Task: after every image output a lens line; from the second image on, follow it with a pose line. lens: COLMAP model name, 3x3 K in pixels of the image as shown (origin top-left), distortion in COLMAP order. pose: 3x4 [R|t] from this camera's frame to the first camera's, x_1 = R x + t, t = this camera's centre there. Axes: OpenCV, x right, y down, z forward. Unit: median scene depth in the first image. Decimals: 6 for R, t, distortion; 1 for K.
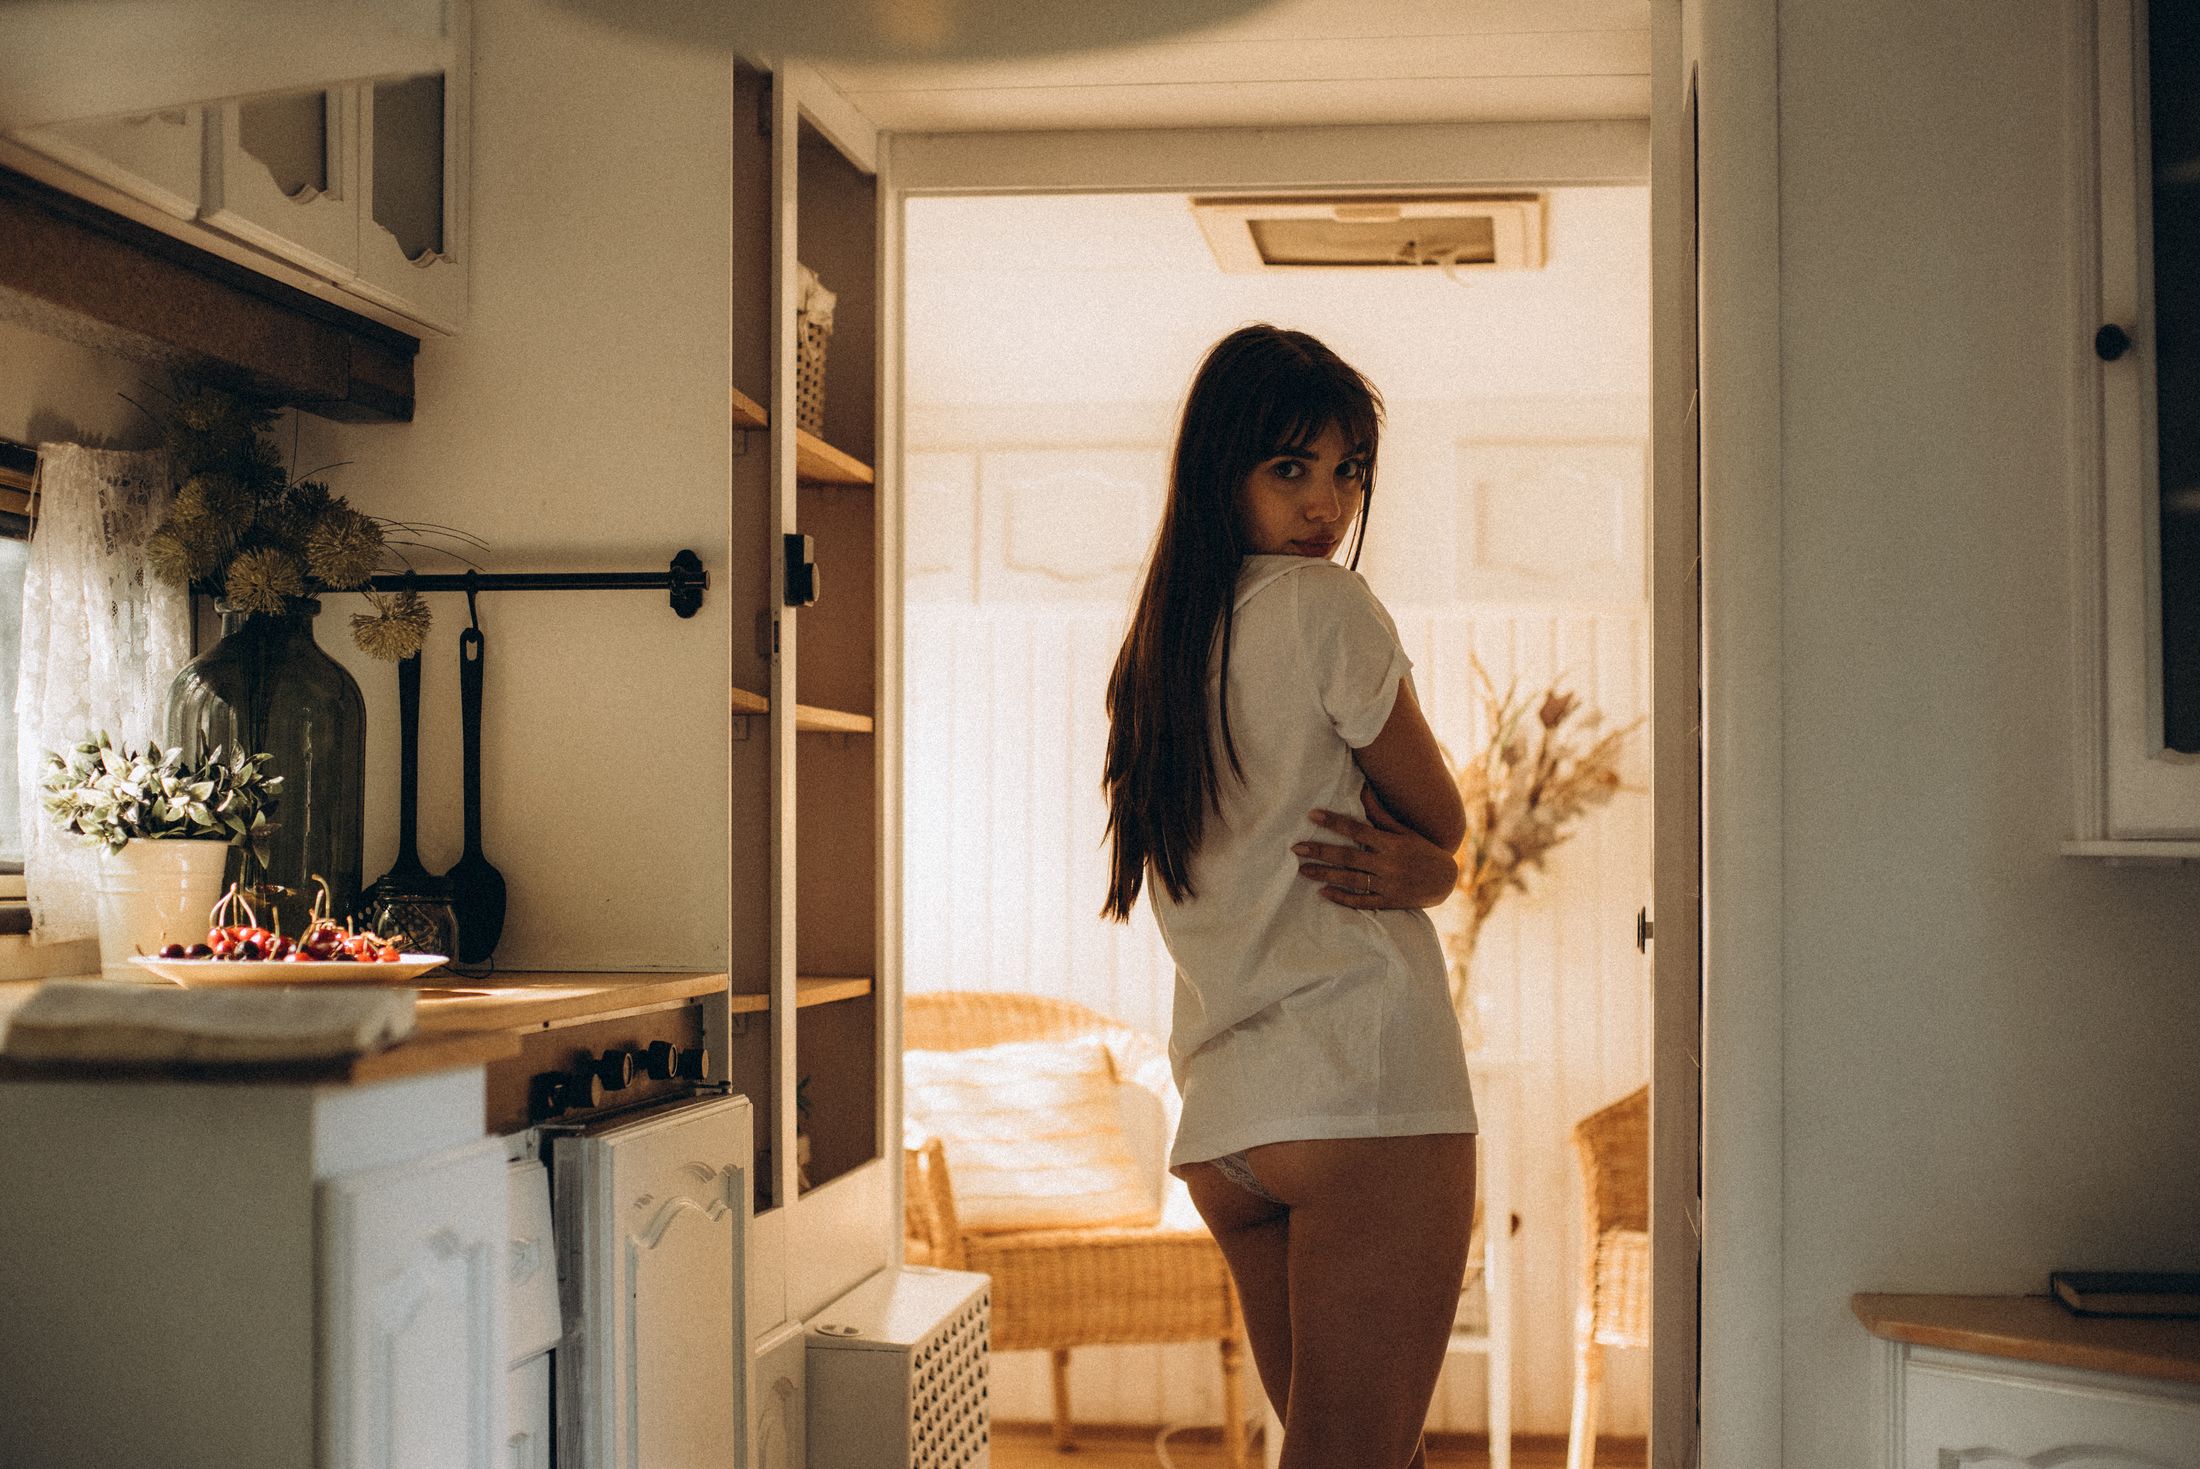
lens RADIAL K [[3279.2, 0, 1103.8], [0, 3279.2, 735.7], [0, 0, 1]] dist [-0.095530, 0.000000]
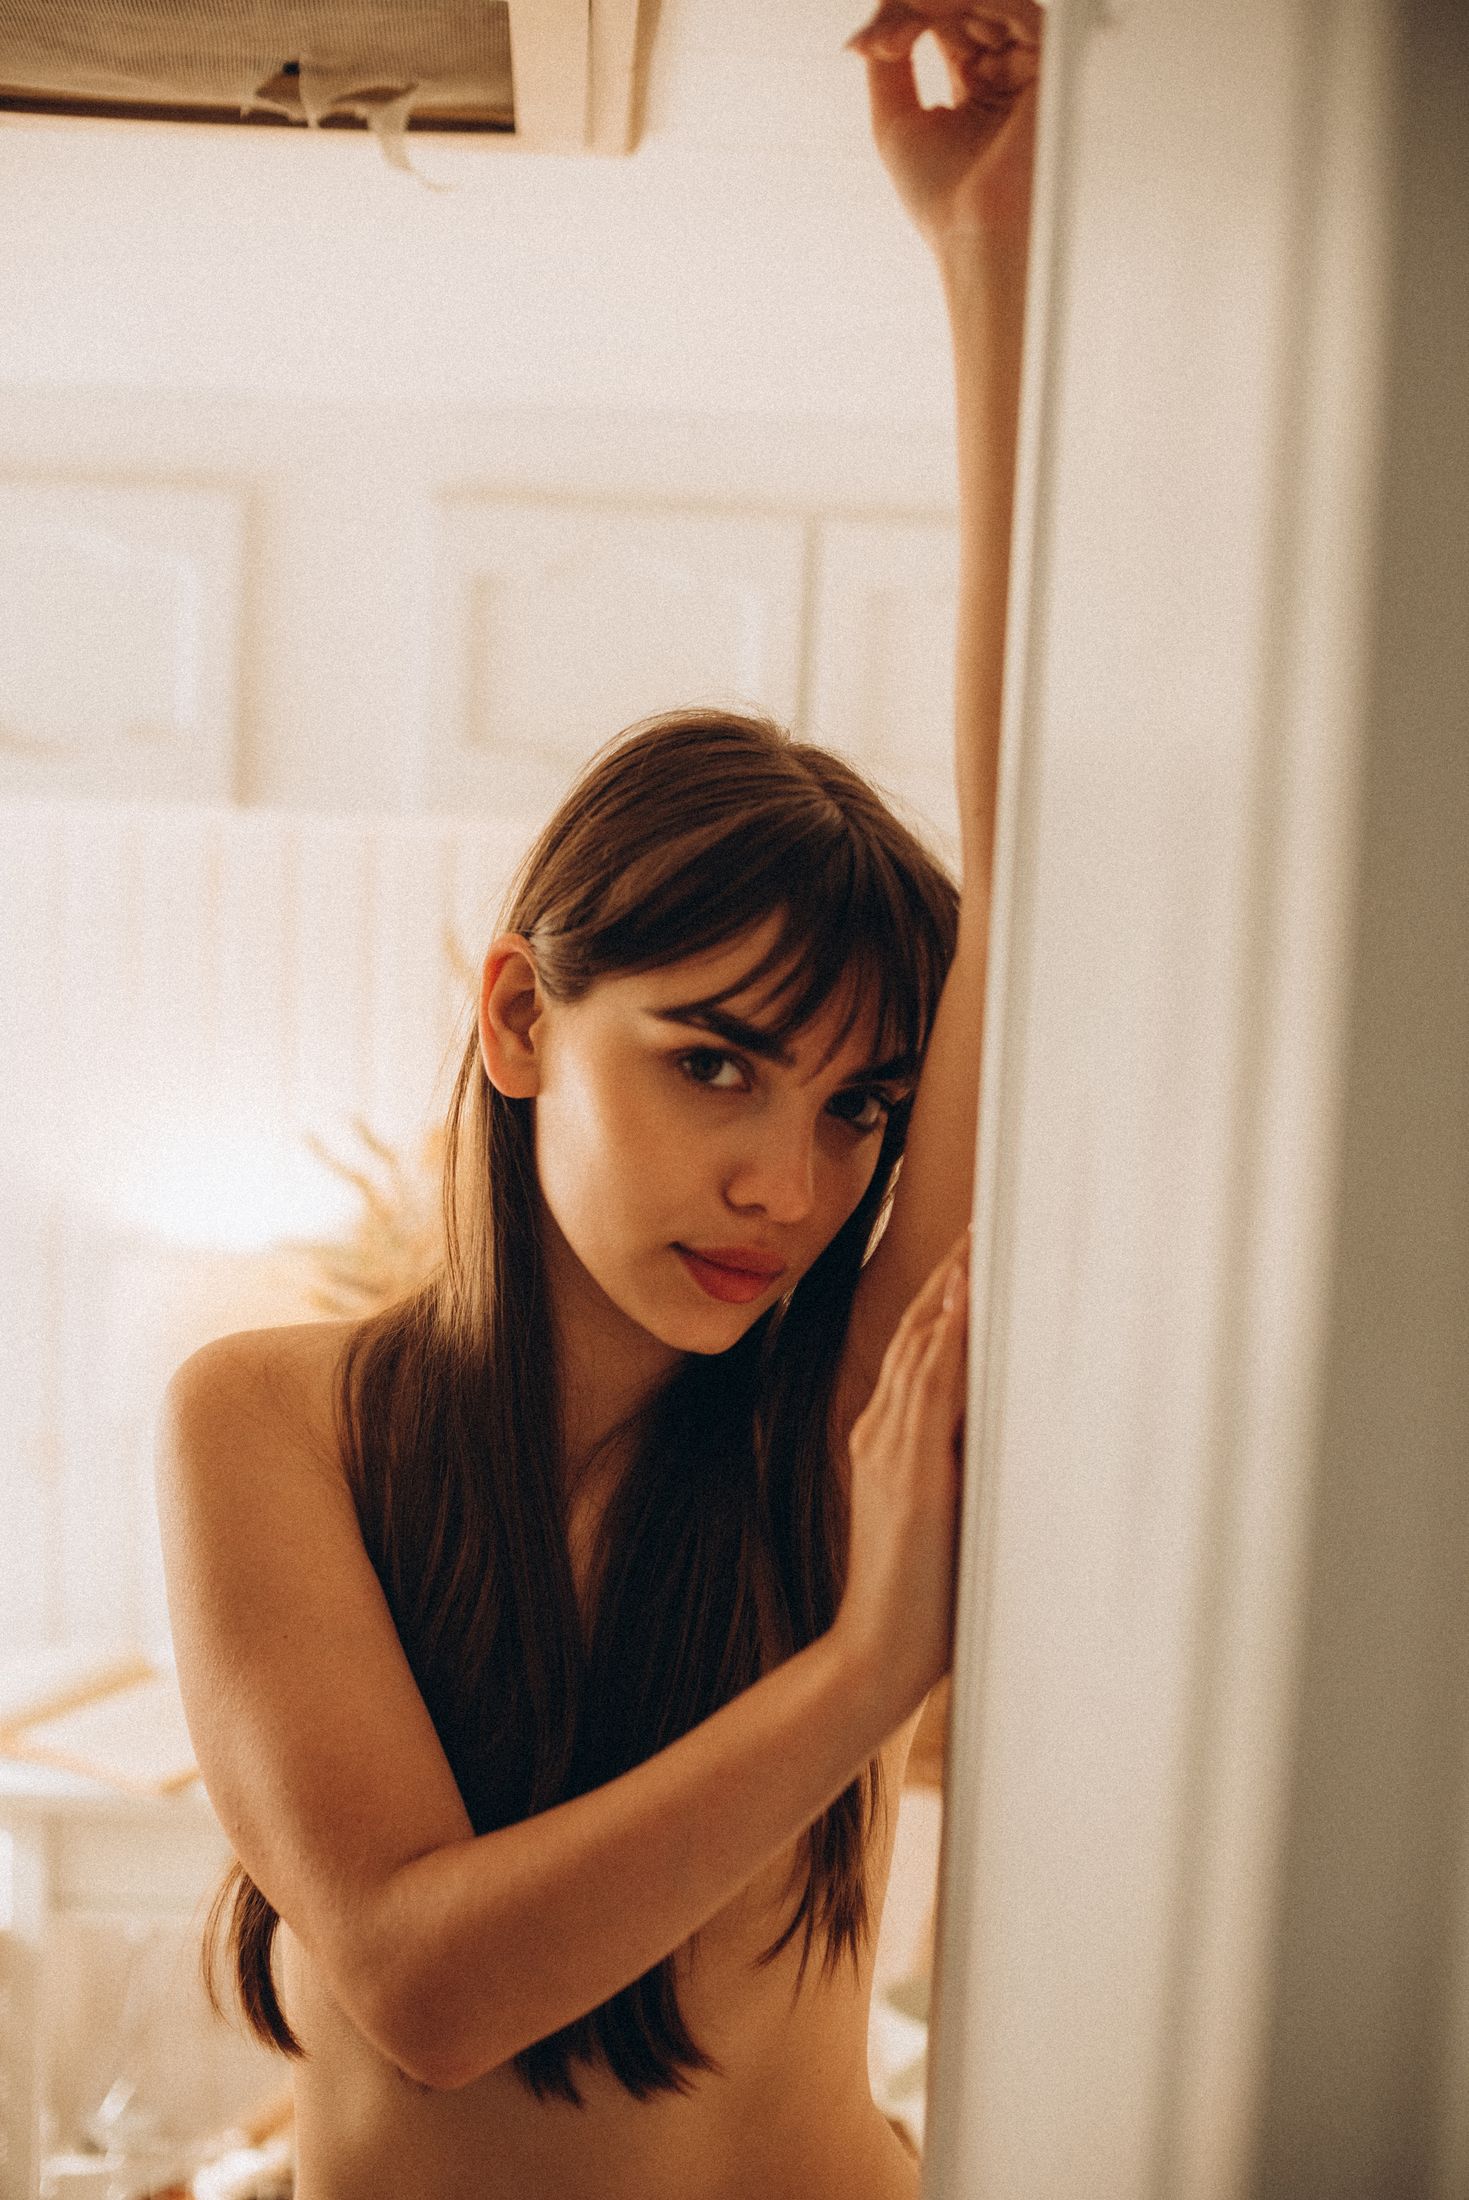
lens RADIAL K [[3279.2, 0, 737.0], [0, 3279.2, 1101.2], [0, 0, 1]] dist [-0.095530, 0.000000]
pose [[0.983111, 0.018505, 0.182075, 0.077553], [-0.047653, 0.986441, 0.157048, -0.092928], [-0.176700, -0.163072, 0.970662, 0.600056]]
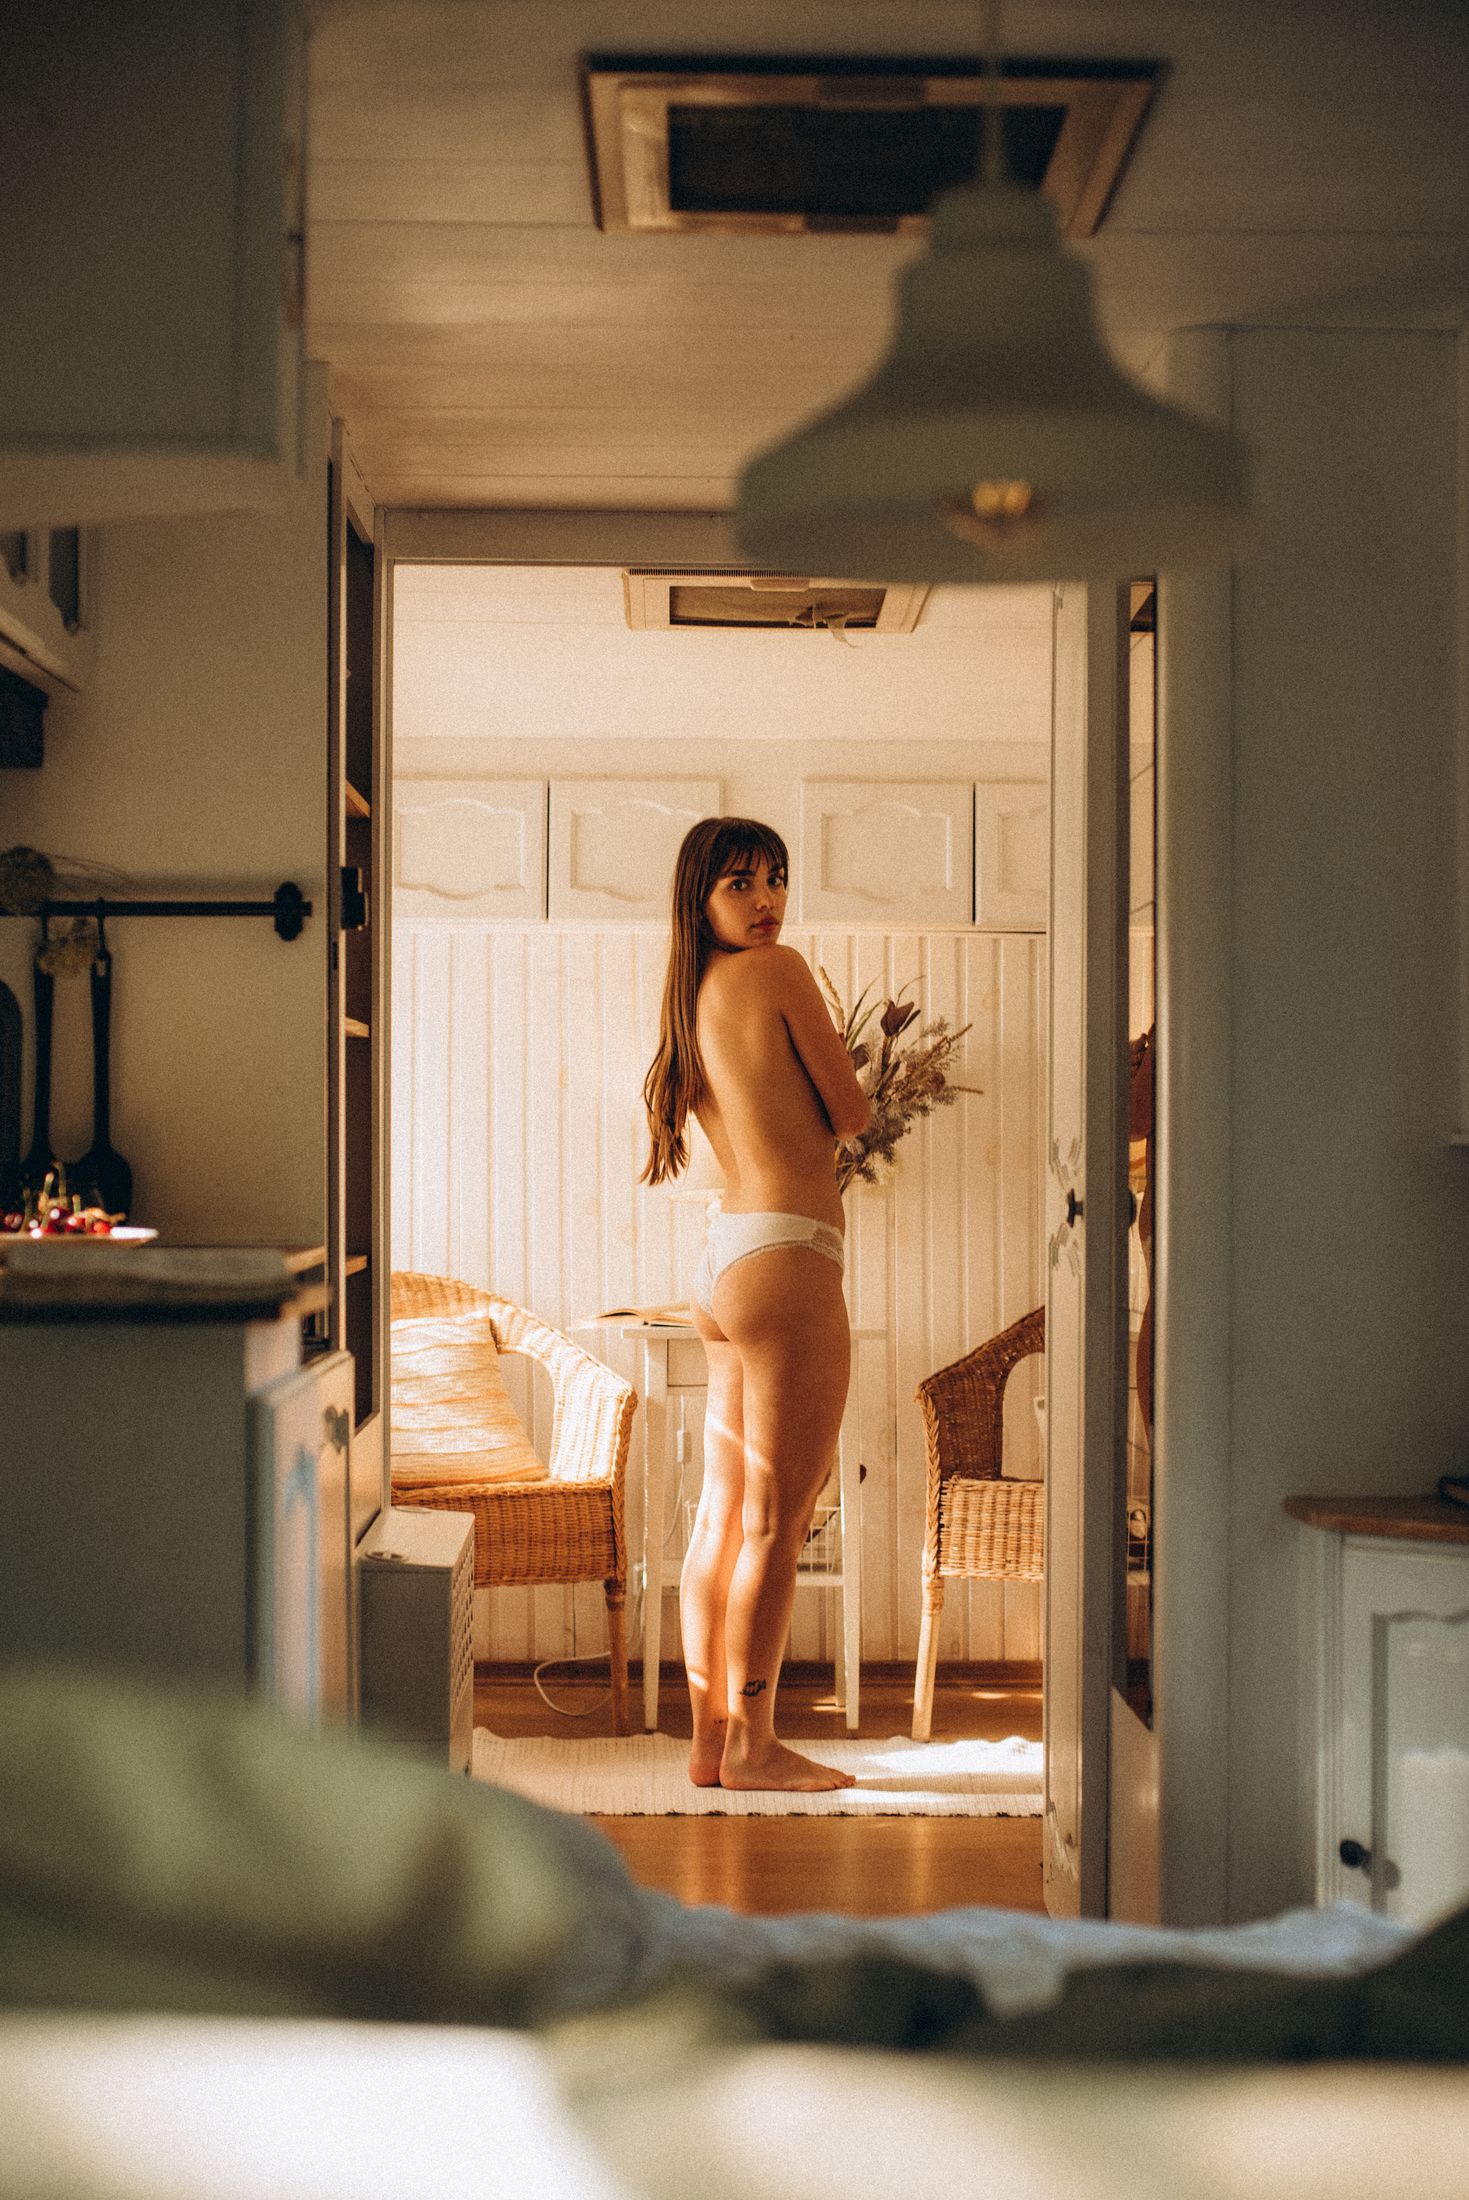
lens RADIAL K [[3279.2, 0, 725.8], [0, 3279.2, 1097.6], [0, 0, 1]] dist [-0.095530, 0.000000]
pose [[0.988020, 0.002188, 0.154313, -0.108949], [-0.005344, 0.999785, 0.020035, -0.003209], [-0.154236, -0.020620, 0.987819, -0.122898]]
